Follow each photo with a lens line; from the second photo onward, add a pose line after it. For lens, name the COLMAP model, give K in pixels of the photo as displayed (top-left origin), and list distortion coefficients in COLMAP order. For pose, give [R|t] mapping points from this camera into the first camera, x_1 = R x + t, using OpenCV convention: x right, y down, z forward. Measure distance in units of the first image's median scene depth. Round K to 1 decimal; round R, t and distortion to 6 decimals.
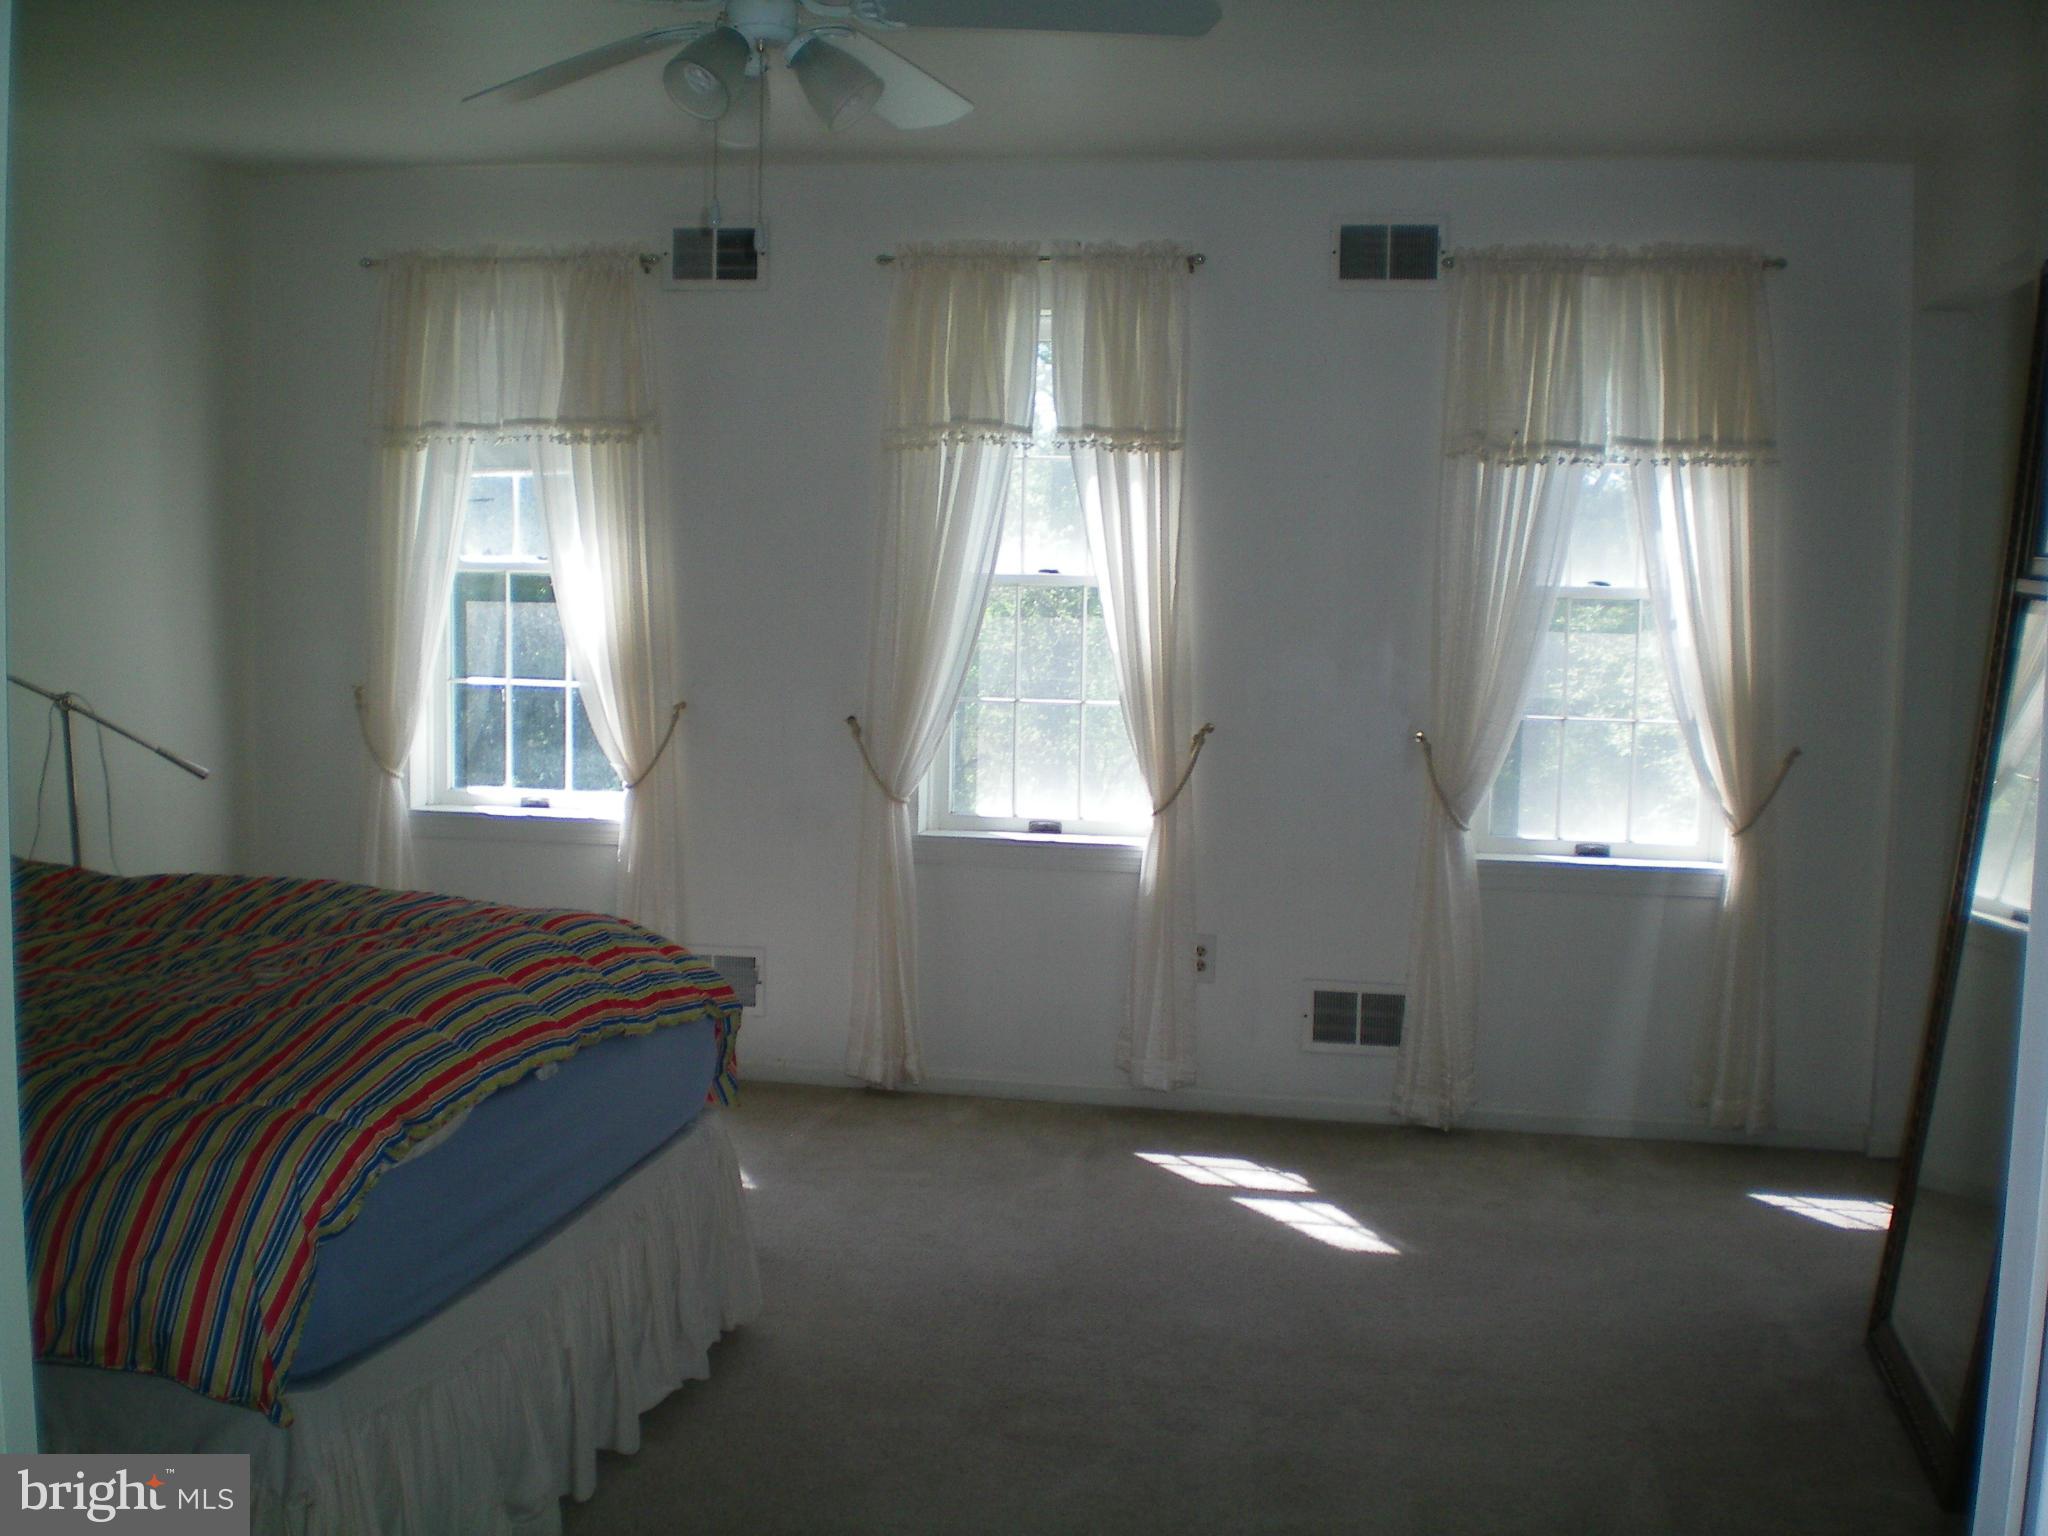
lens RADIAL K [[2295.6, 0, 1015.3], [0, 2295.6, 772.9], [0, 0, 1]] dist [-0.051330, -0.235144]
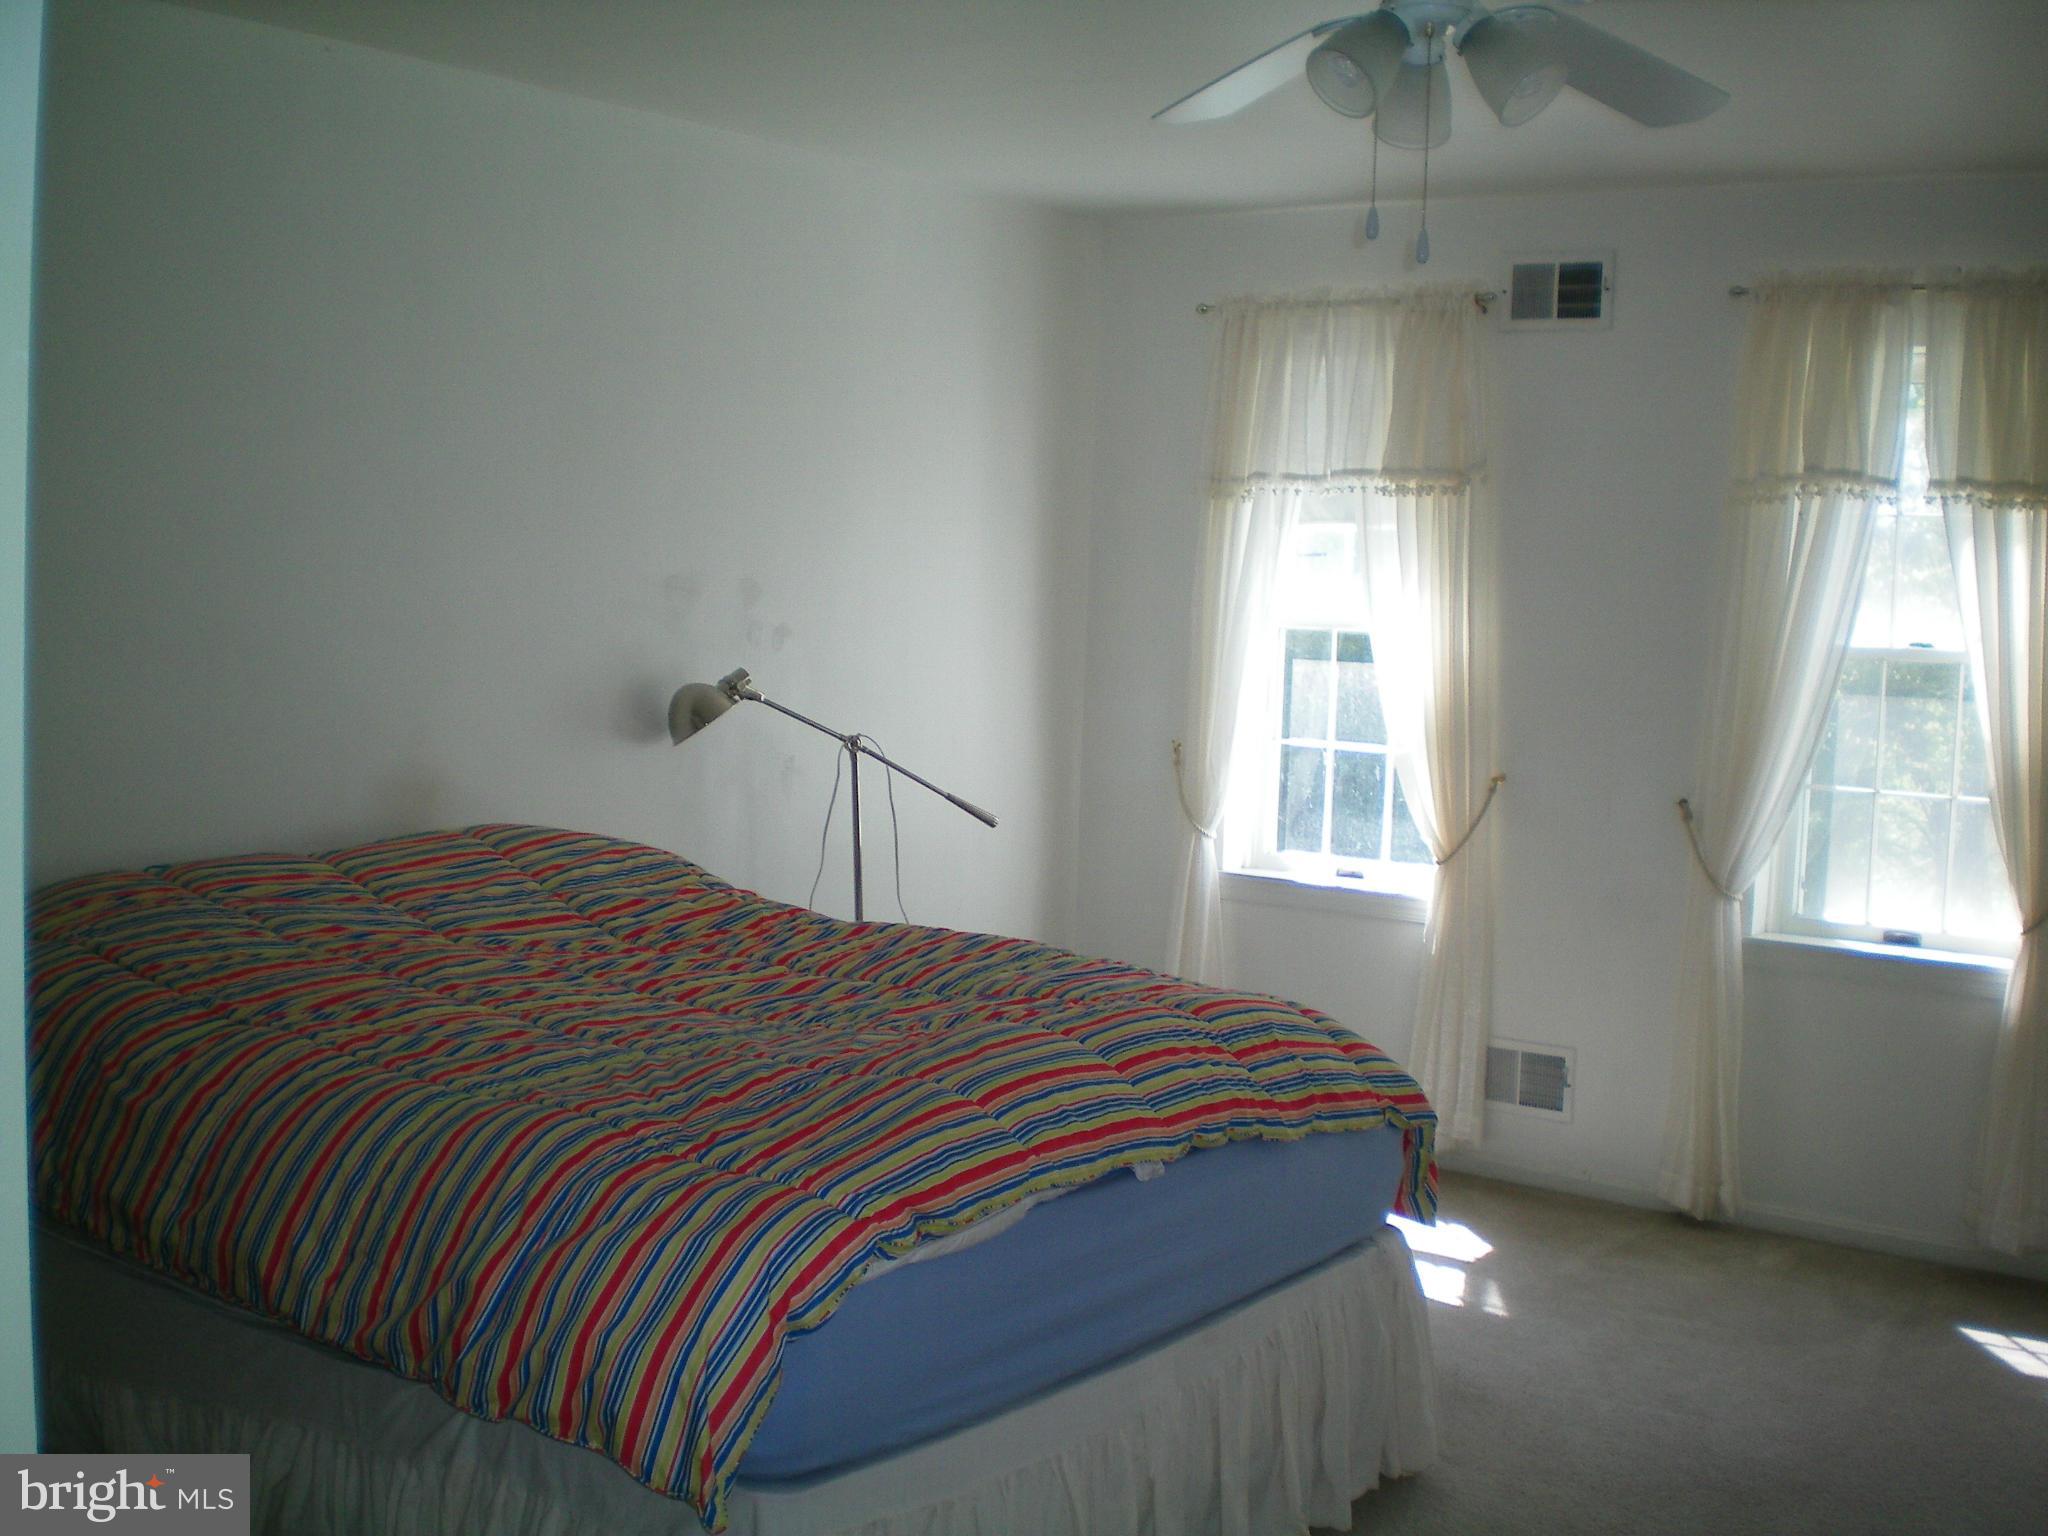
lens RADIAL K [[2295.6, 0, 1015.3], [0, 2295.6, 772.9], [0, 0, 1]] dist [-0.051330, -0.235144]
pose [[0.905228, 0.048716, -0.422125, 0.070814], [-0.060543, 0.998058, -0.014649, -0.006412], [0.420592, 0.038817, 0.906419, 0.083353]]
